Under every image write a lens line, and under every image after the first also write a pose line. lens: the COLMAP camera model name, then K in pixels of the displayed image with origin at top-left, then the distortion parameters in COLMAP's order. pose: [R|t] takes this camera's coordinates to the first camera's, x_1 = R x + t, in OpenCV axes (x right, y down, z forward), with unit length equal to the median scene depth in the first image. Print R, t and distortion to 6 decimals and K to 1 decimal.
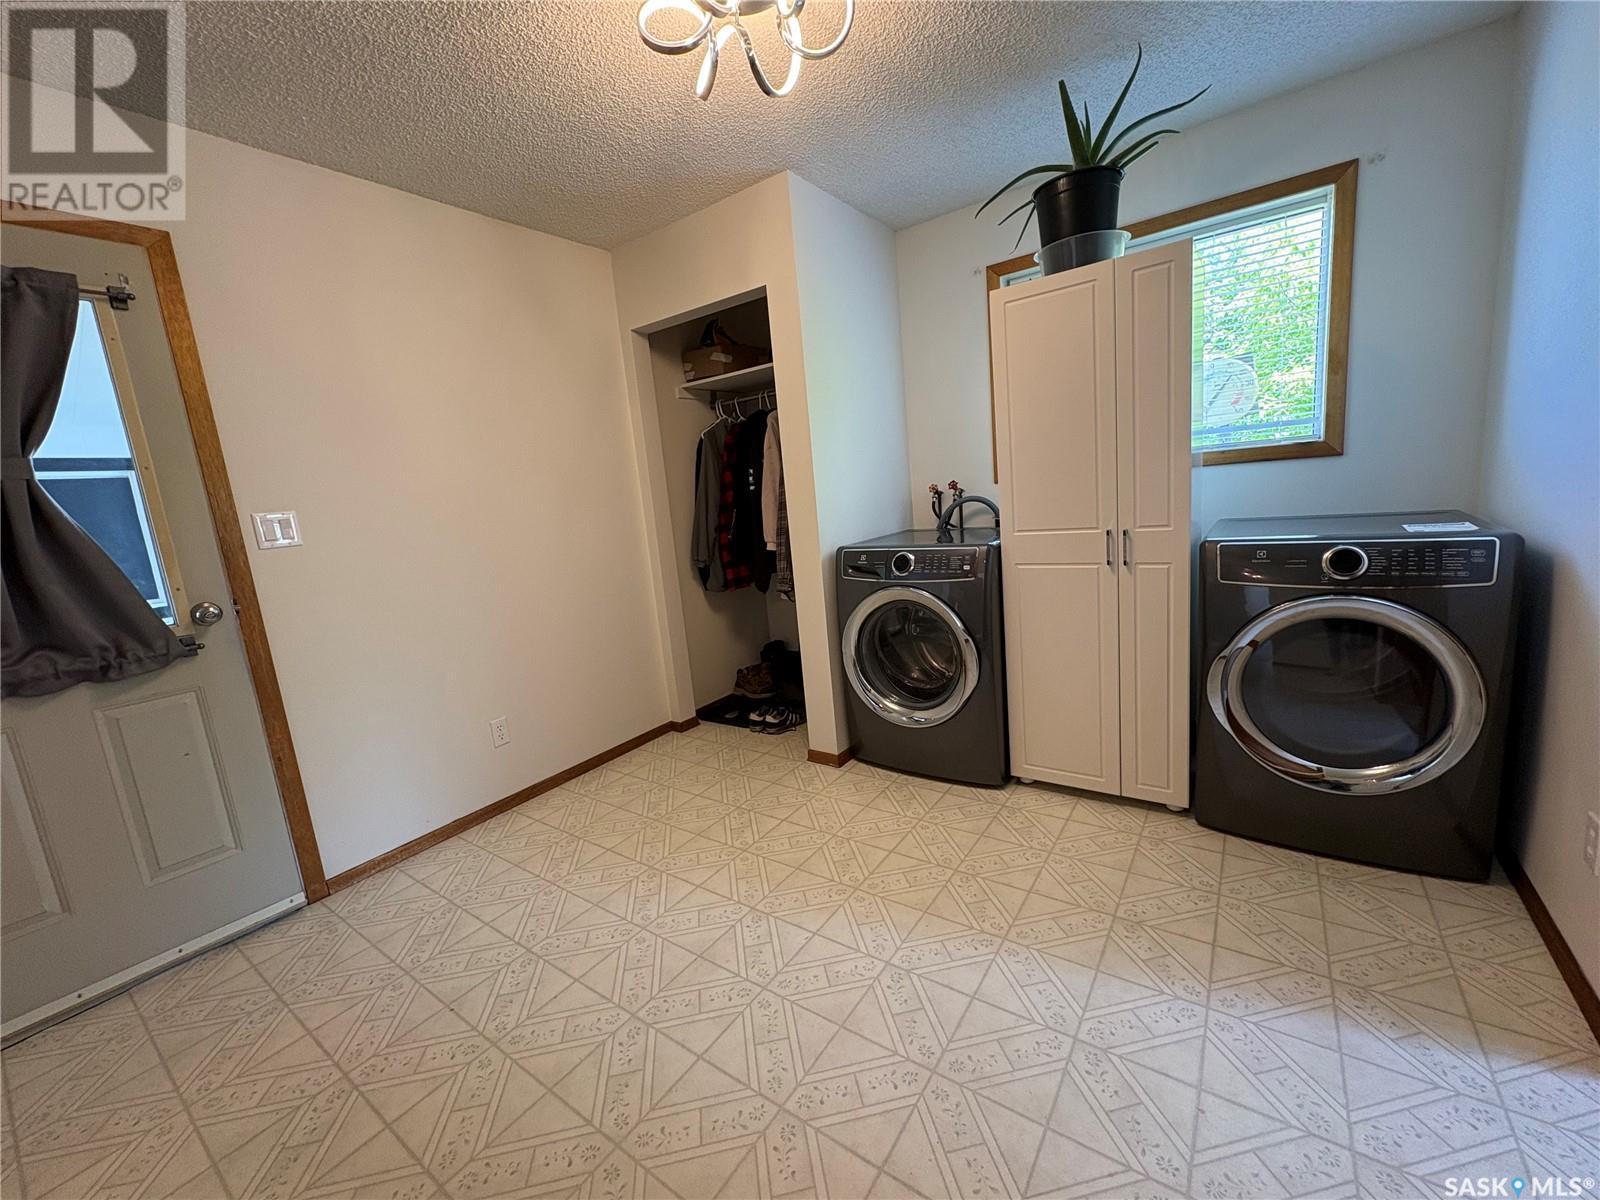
lens RADIAL K [[644.7, 0, 800.0], [0, 644.7, 600.0], [0, 0, 1]] dist [0.000033, -0.000155]
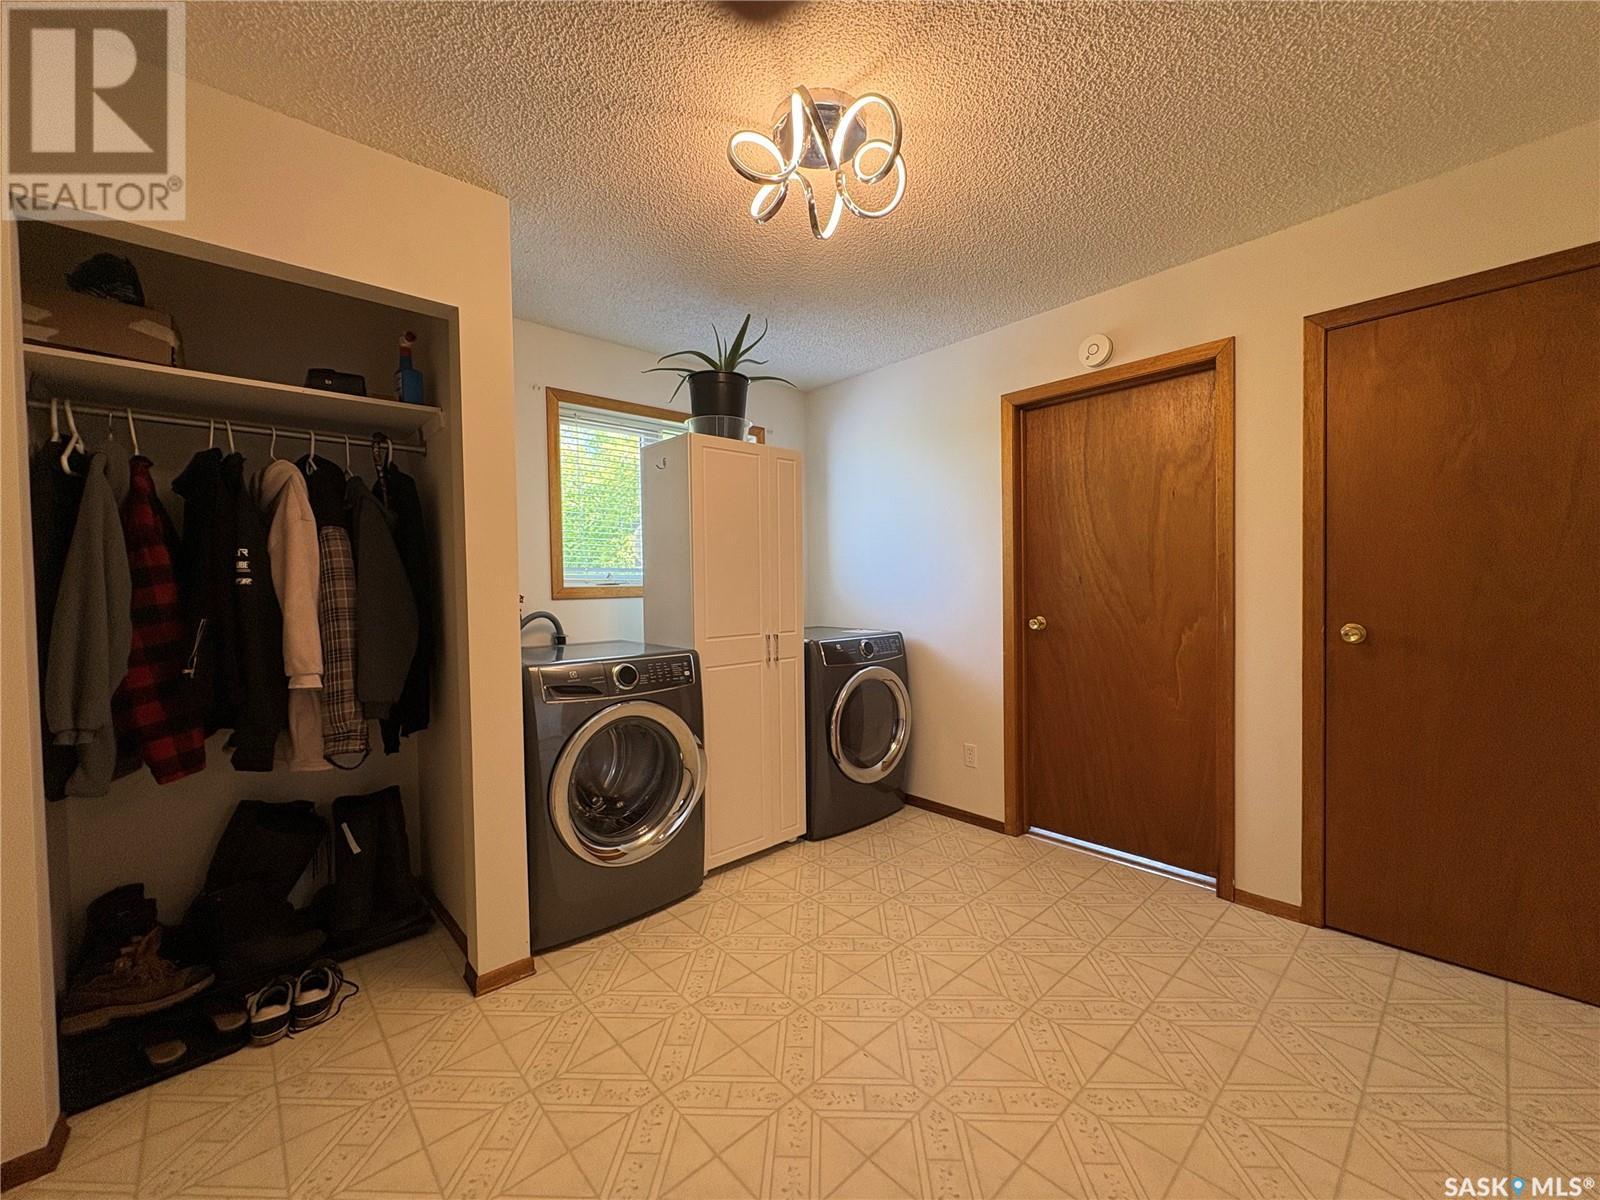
lens RADIAL K [[644.7, 0, 800.0], [0, 644.7, 600.0], [0, 0, 1]] dist [0.000033, -0.000155]
pose [[0.198034, 0.066234, 0.977955, -0.719403], [0.165653, 0.981102, -0.099992, -0.031422], [-0.966096, 0.181803, 0.183320, 0.601270]]
